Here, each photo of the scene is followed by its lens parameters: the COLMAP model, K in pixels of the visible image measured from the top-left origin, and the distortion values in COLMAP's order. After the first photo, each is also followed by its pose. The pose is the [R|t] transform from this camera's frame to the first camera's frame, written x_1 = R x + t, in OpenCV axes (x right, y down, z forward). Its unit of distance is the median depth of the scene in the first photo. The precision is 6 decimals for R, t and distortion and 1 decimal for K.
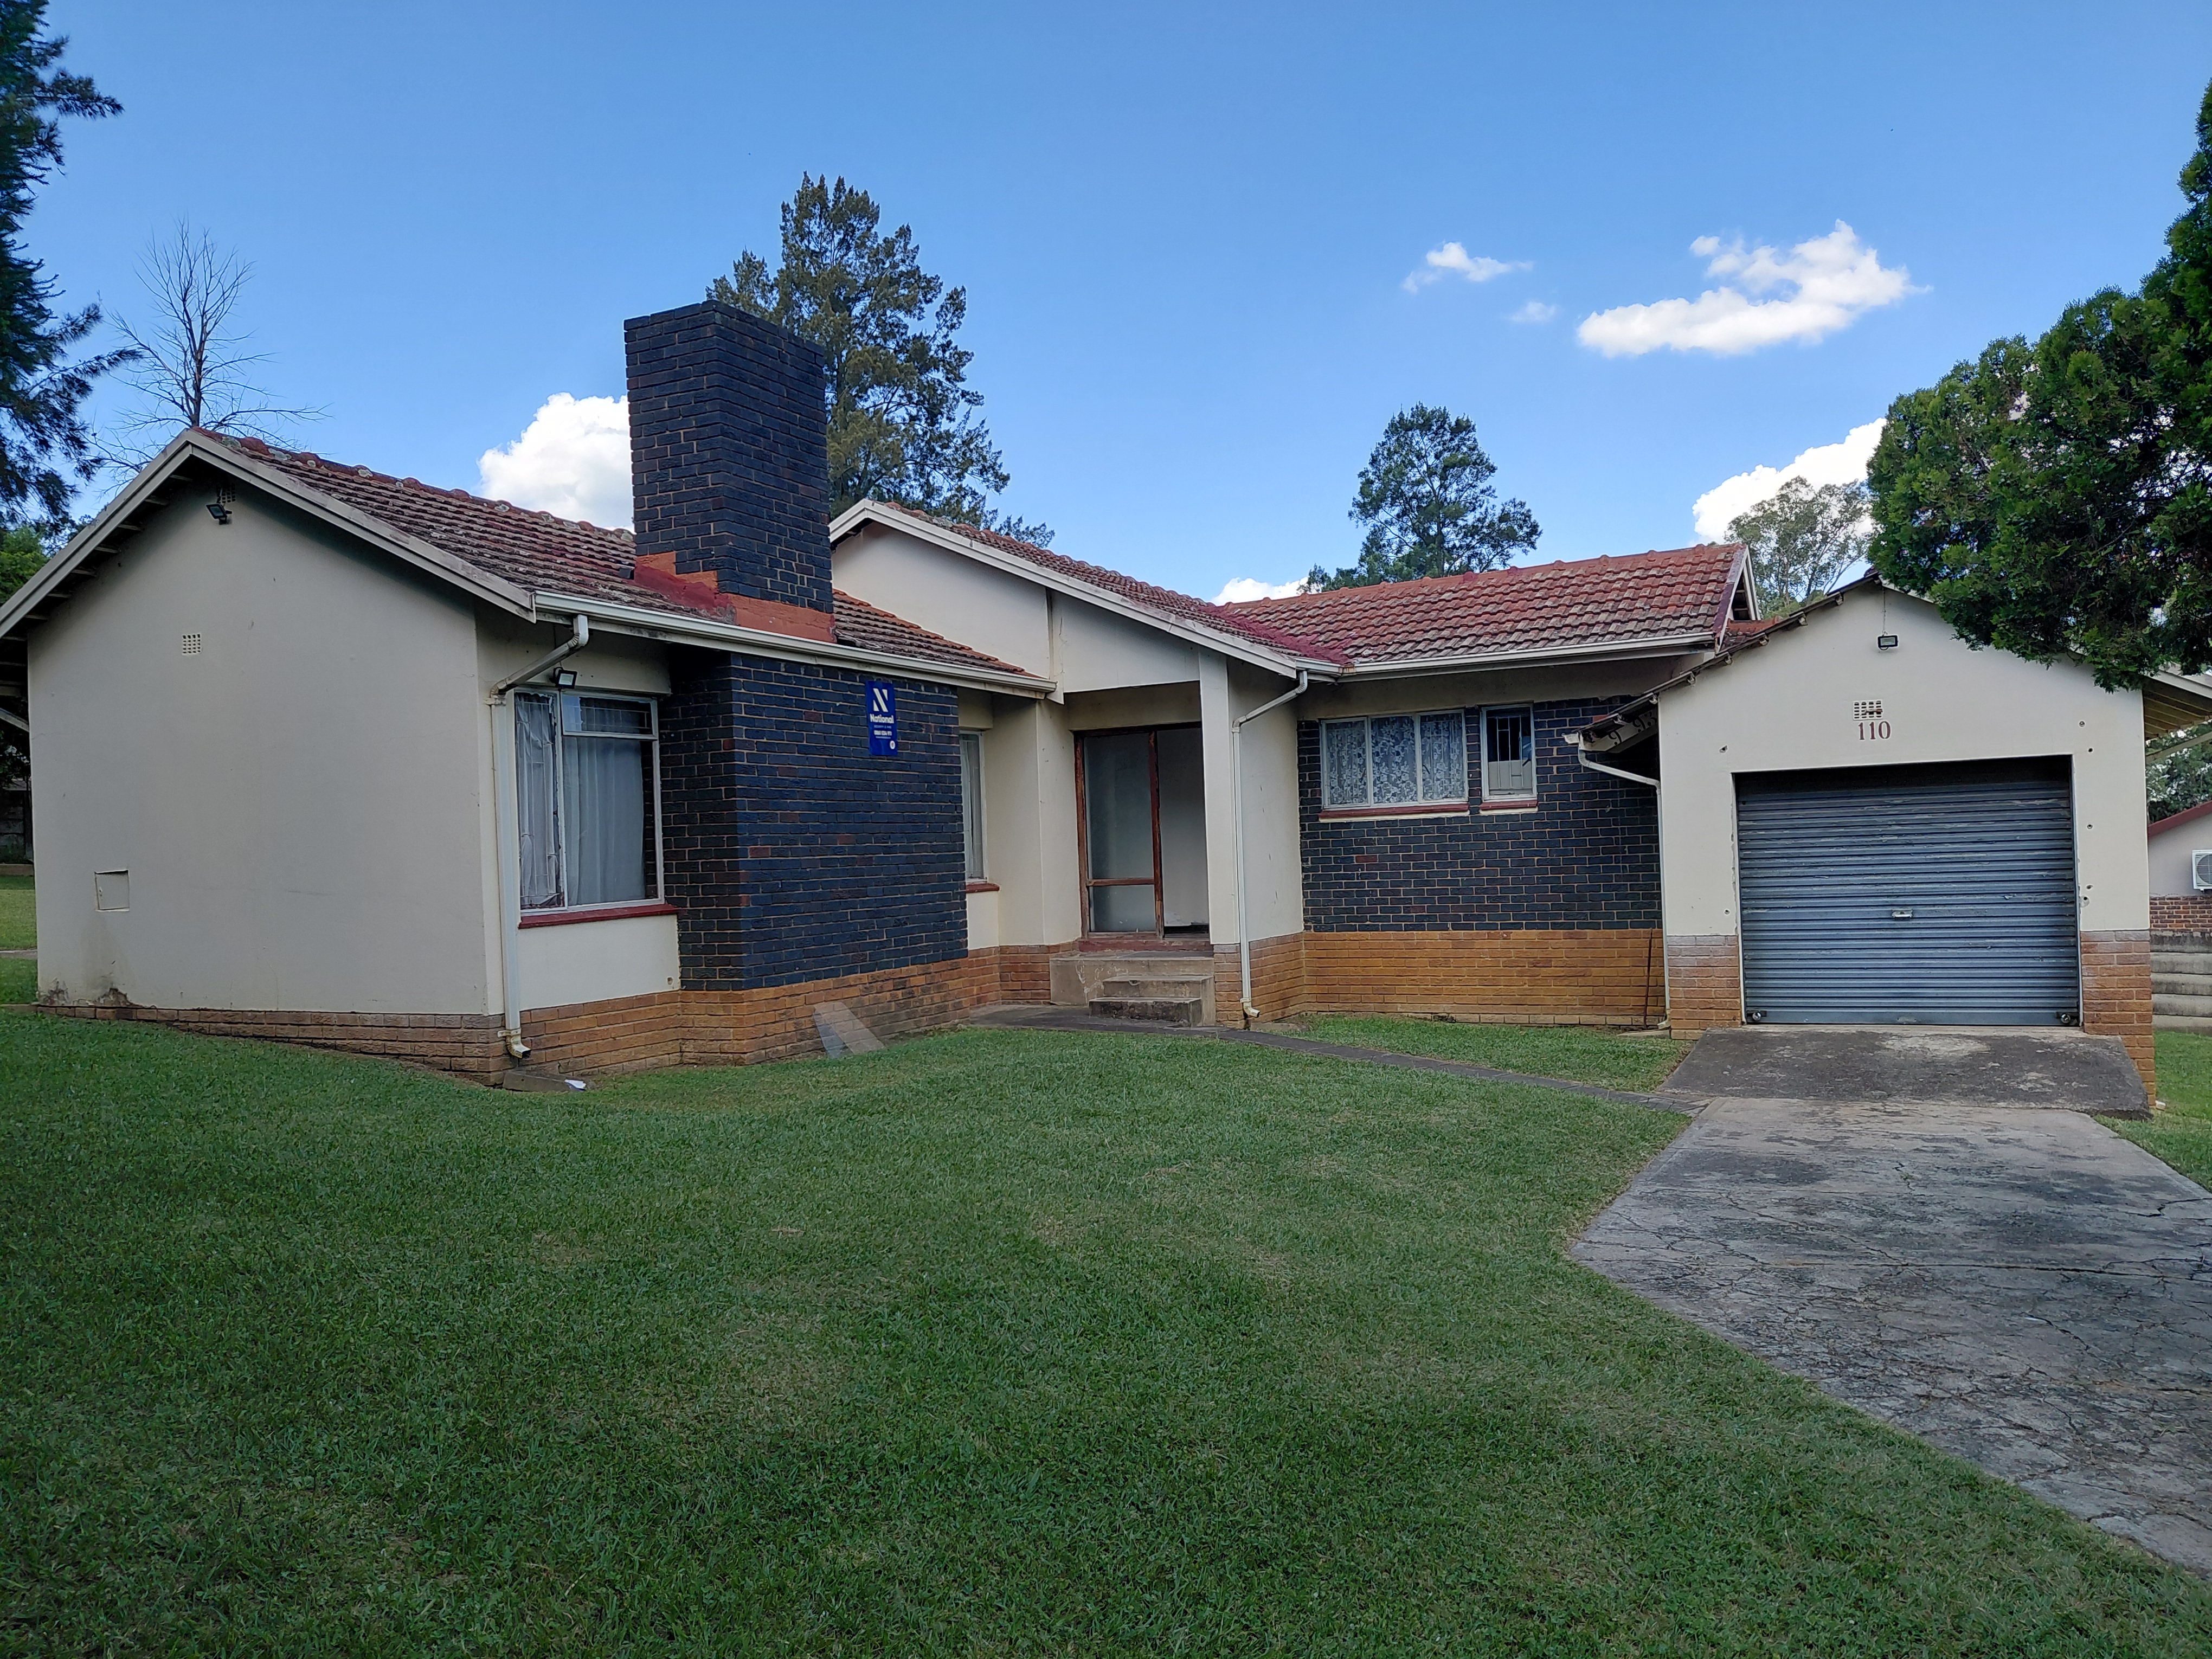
lens RADIAL K [[1616.4, 0, 1112.5], [0, 1616.4, 838.6], [0, 0, 1]] dist [0.040747, -0.079669]
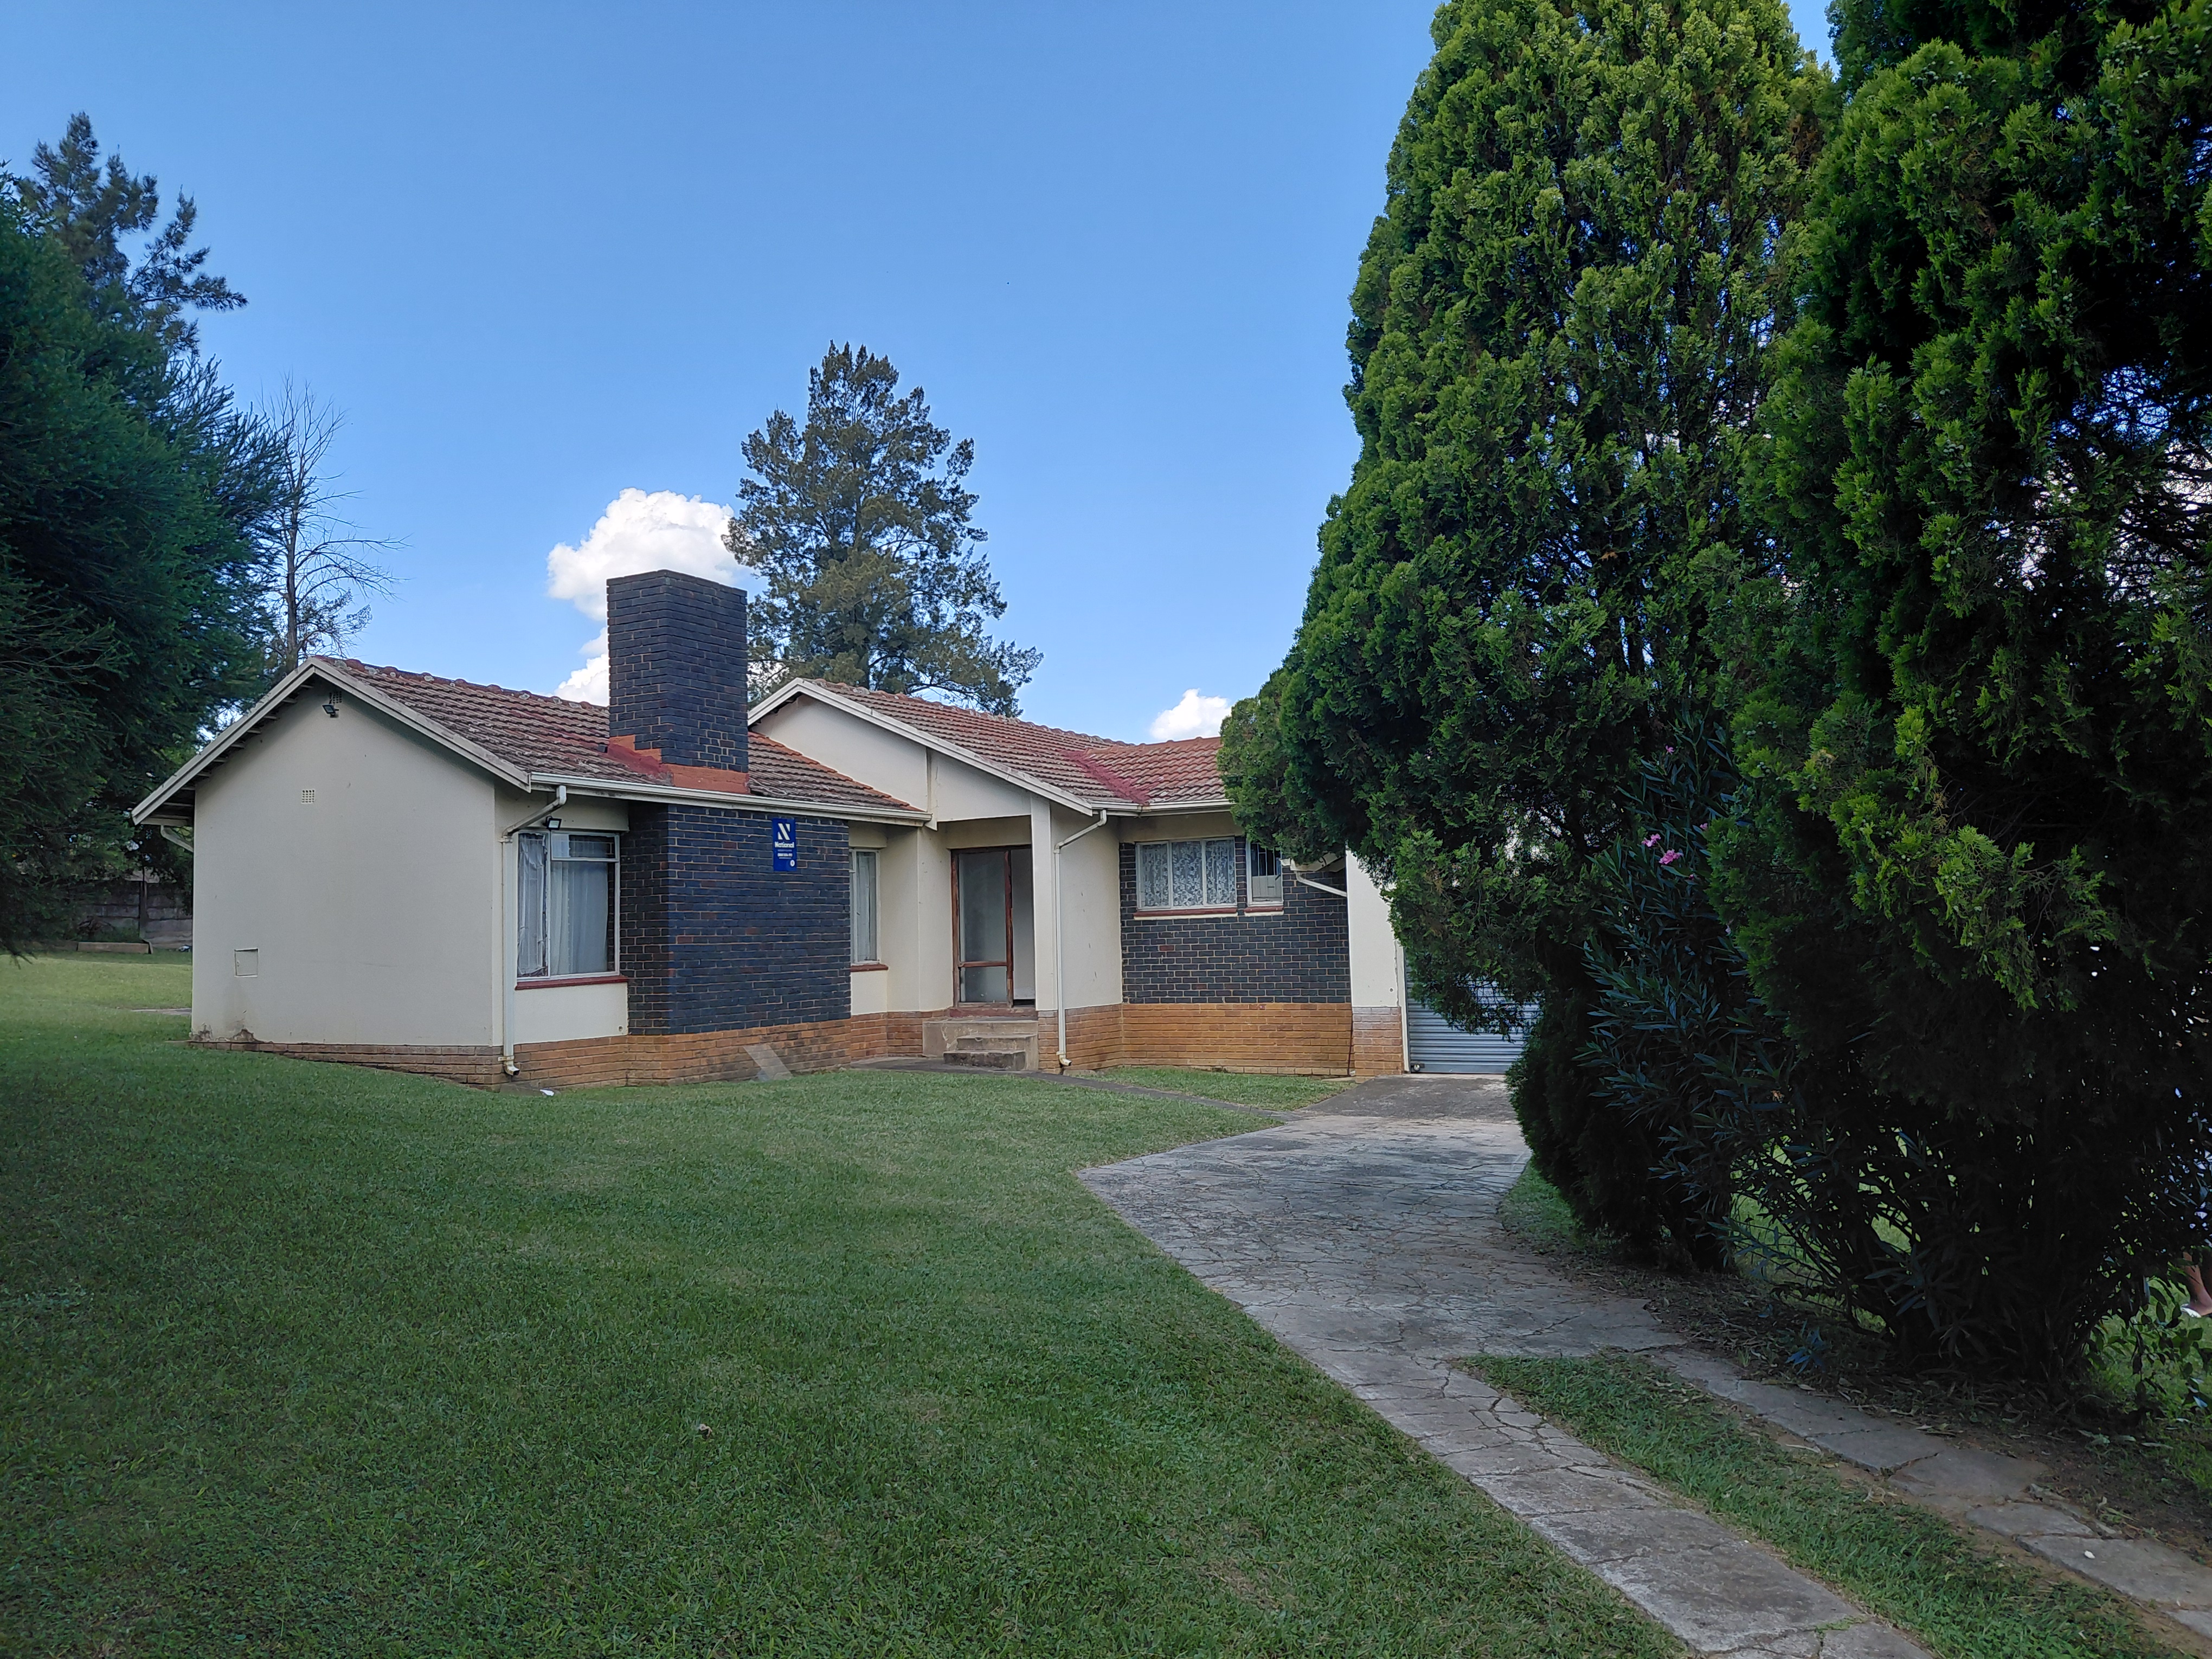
lens RADIAL K [[1591.4, 0, 1114.8], [0, 1591.4, 784.9], [0, 0, 1]] dist [0.060887, -0.178378]
pose [[0.999663, 0.006108, -0.025214, 0.157145], [-0.008370, 0.995853, -0.090589, -0.002460], [0.024557, 0.090770, 0.995569, -0.333823]]
